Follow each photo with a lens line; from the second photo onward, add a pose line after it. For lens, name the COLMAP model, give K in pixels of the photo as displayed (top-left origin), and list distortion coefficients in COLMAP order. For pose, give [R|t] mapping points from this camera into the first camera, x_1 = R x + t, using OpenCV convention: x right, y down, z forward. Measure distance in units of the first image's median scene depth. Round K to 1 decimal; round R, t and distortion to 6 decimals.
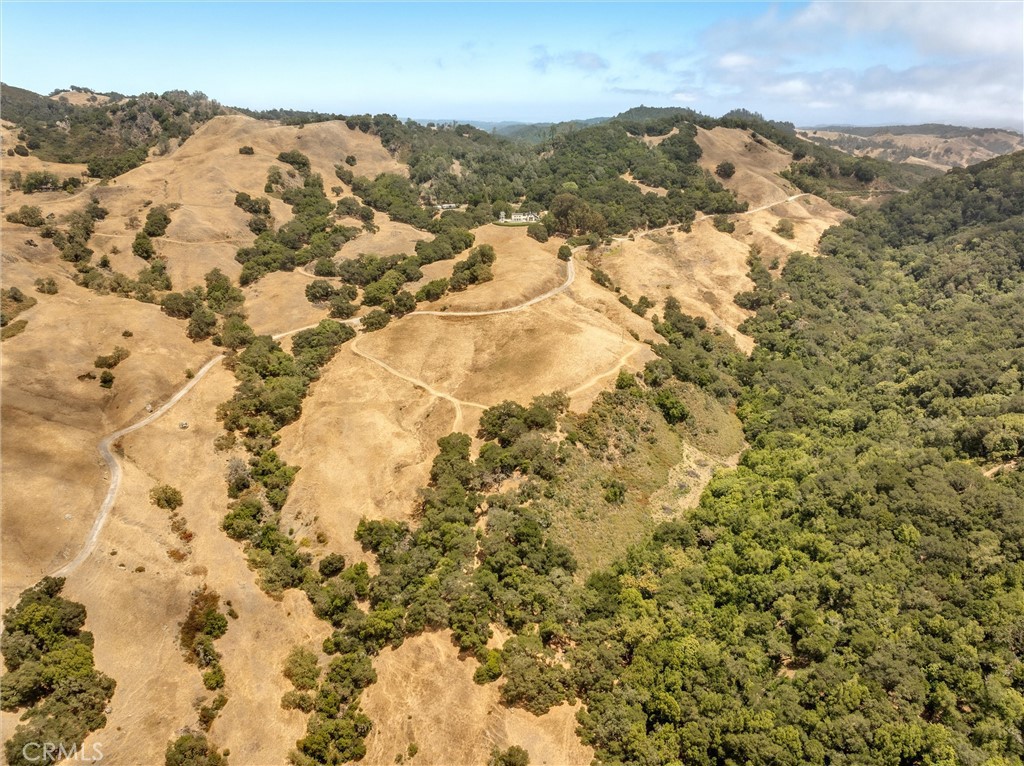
lens RADIAL K [[724.6, 0, 535.0], [0, 724.6, 383.9], [0, 0, 1]] dist [-0.032901, 0.019198]
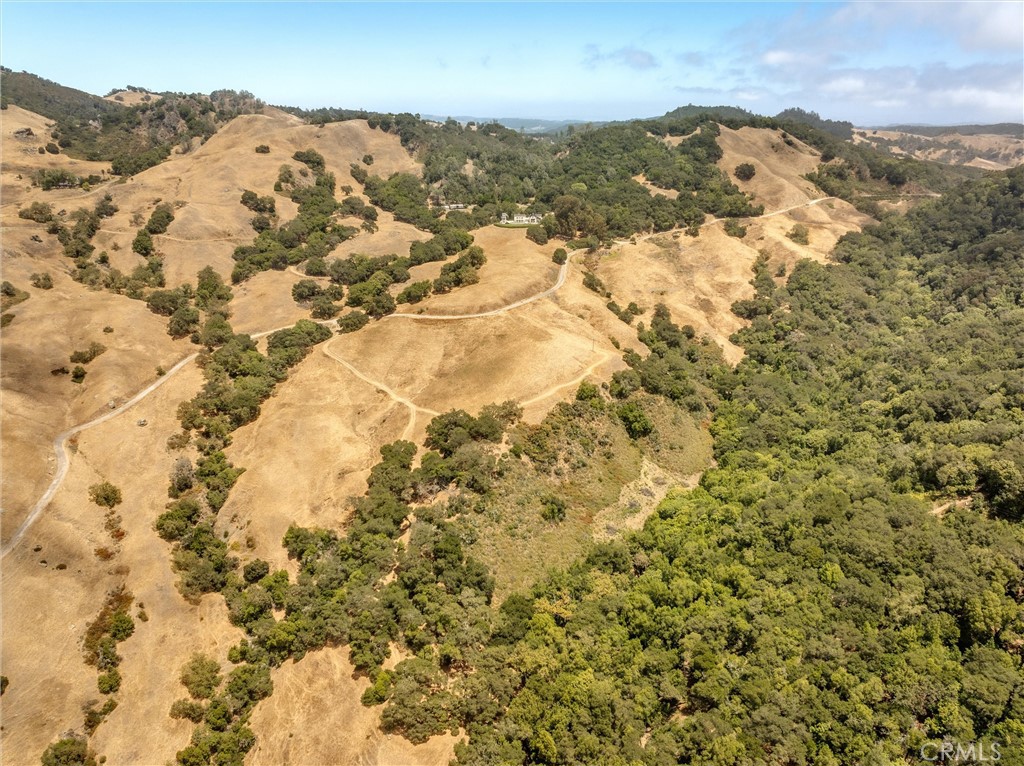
lens RADIAL K [[724.6, 0, 535.0], [0, 724.6, 383.9], [0, 0, 1]] dist [-0.032901, 0.019198]
pose [[0.996261, 0.030220, -0.080939, 0.134416], [-0.030074, 0.999543, 0.003026, -0.015576], [0.080993, -0.000580, 0.996715, 0.036074]]
